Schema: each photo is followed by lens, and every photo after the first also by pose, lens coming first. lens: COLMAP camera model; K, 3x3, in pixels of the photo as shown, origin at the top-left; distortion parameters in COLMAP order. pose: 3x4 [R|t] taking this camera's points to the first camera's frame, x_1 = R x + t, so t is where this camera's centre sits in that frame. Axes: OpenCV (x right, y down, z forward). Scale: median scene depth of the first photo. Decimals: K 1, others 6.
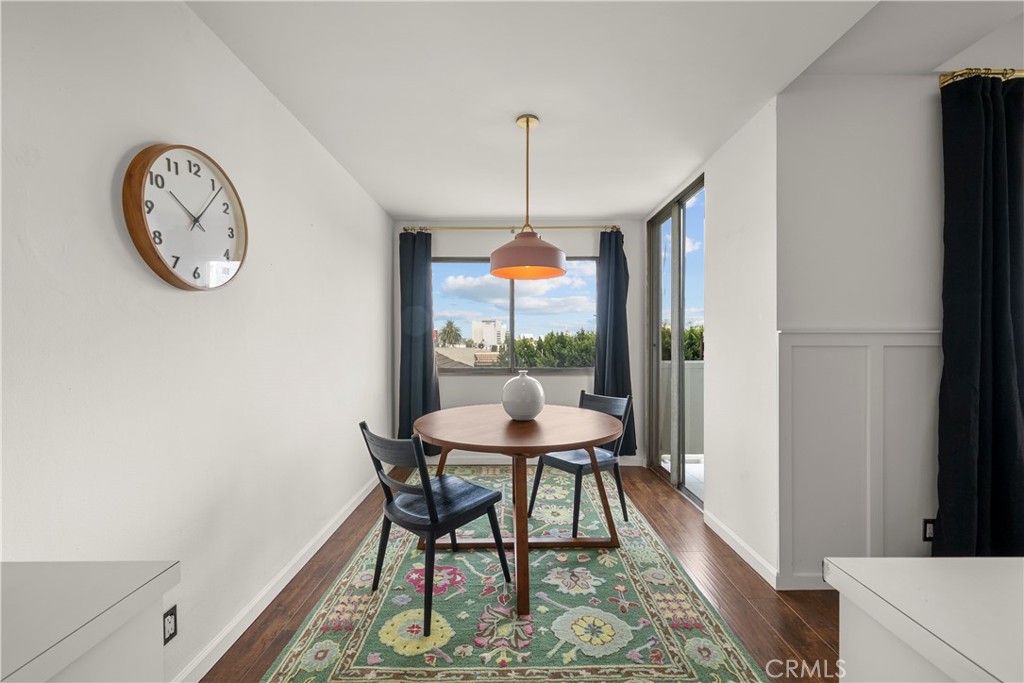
lens RADIAL K [[413.8, 0, 510.1], [0, 413.8, 340.1], [0, 0, 1]] dist [0.000701, -0.000531]
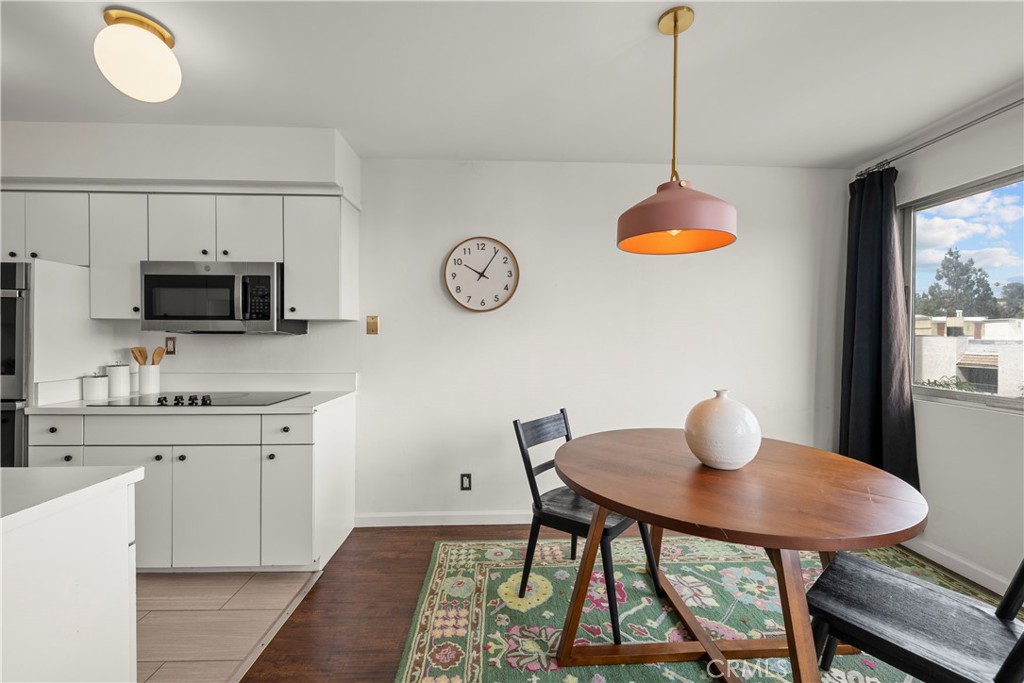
lens RADIAL K [[413.8, 0, 508.0], [0, 413.8, 339.9], [0, 0, 1]] dist [0.000701, -0.000531]
pose [[0.016449, 0.008621, -0.999828, 1.007231], [0.001136, 0.999962, 0.008641, -0.012967], [0.999864, -0.001278, 0.016438, 1.009019]]
